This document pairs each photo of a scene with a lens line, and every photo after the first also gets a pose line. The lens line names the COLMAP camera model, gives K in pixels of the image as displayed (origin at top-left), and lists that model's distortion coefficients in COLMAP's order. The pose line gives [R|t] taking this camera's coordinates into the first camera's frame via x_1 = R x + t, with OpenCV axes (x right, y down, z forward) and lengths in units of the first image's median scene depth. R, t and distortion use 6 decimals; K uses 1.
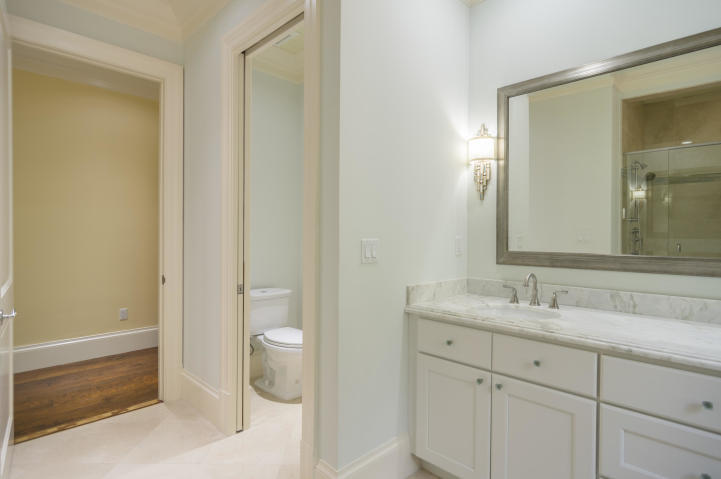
lens RADIAL K [[386.2, 0, 360.7], [0, 386.2, 237.0], [0, 0, 1]] dist [0.001962, 0.002451]
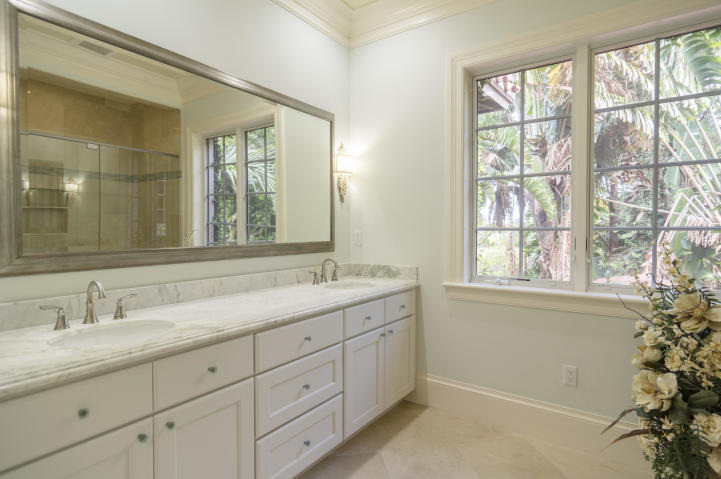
lens RADIAL K [[386.2, 0, 360.8], [0, 386.2, 238.3], [0, 0, 1]] dist [0.001962, 0.002451]
pose [[-0.167792, -0.027179, 0.985448, -0.419298], [0.006624, 0.999566, 0.028697, -0.004994], [-0.985800, 0.011342, -0.167539, 0.689345]]
